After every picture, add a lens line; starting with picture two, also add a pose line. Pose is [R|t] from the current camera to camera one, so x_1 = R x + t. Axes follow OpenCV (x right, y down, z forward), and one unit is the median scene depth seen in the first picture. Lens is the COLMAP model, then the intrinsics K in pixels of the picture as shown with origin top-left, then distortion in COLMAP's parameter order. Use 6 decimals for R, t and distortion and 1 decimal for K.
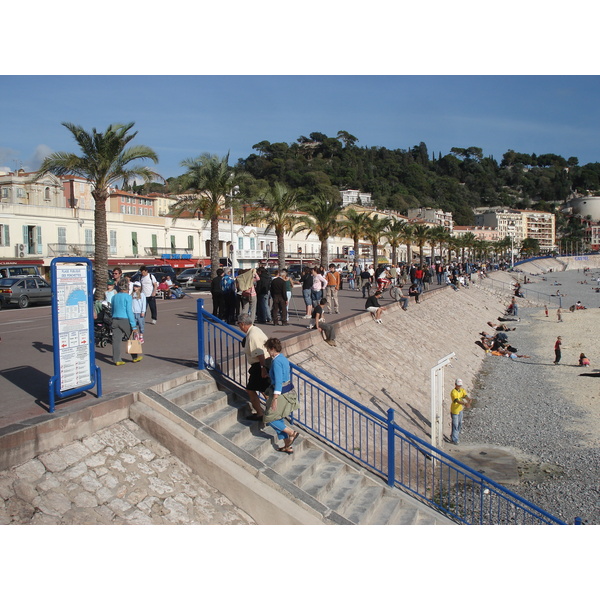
lens RADIAL K [[649.9, 0, 299.7], [0, 649.9, 297.3], [0, 0, 1]] dist [-0.133993, 0.000000]
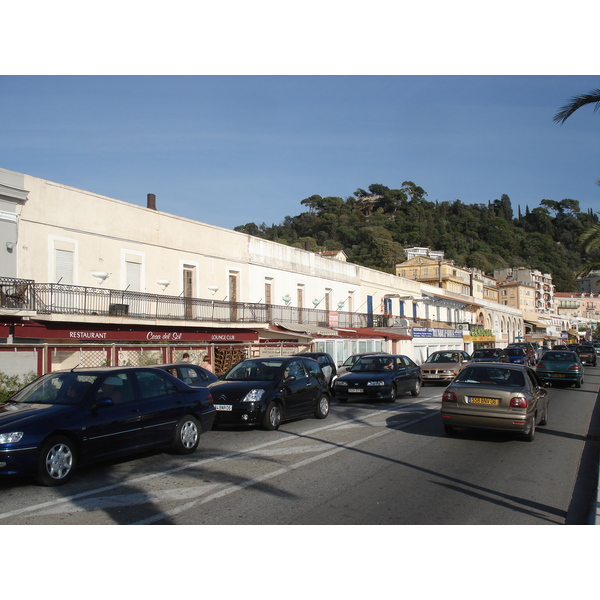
lens RADIAL K [[649.9, 0, 296.9], [0, 649.9, 299.2], [0, 0, 1]] dist [-0.133993, 0.000000]
pose [[0.993866, 0.004052, -0.110517, 0.016630], [-0.016818, 0.993243, -0.114828, -0.009022], [0.109305, 0.115982, 0.987219, 0.178023]]
